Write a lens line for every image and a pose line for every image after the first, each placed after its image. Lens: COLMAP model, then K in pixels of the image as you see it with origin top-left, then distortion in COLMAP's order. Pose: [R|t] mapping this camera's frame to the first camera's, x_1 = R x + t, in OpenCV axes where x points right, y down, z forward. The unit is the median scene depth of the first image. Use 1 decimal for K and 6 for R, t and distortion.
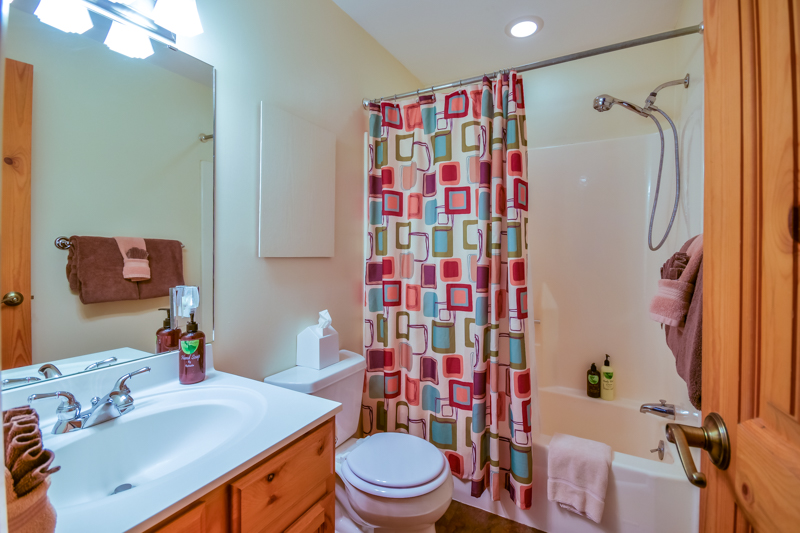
lens RADIAL K [[363.3, 0, 398.1], [0, 363.3, 262.2], [0, 0, 1]] dist [0.014578, -0.013121]
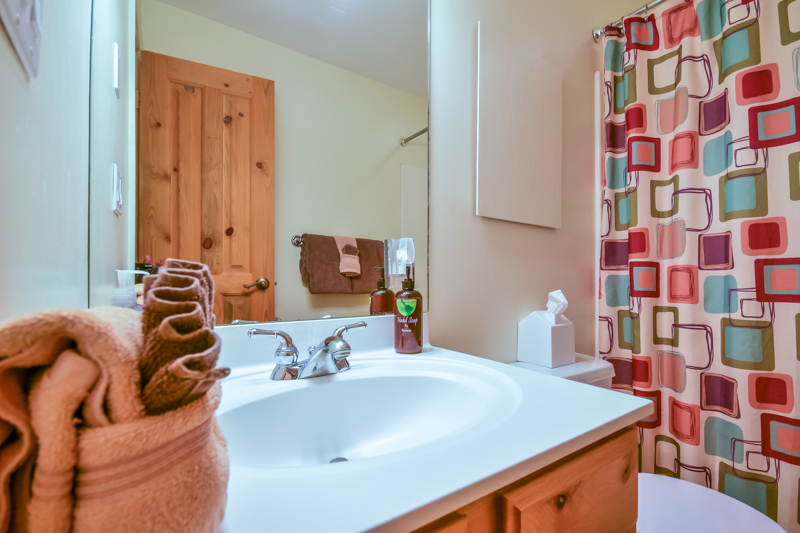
lens RADIAL K [[363.3, 0, 399.5], [0, 363.3, 282.8], [0, 0, 1]] dist [0.014578, -0.013121]
pose [[0.885600, -0.005863, -0.464413, -0.119077], [0.001219, 0.999946, -0.010300, 0.105269], [0.464448, 0.008556, 0.885559, 0.158017]]
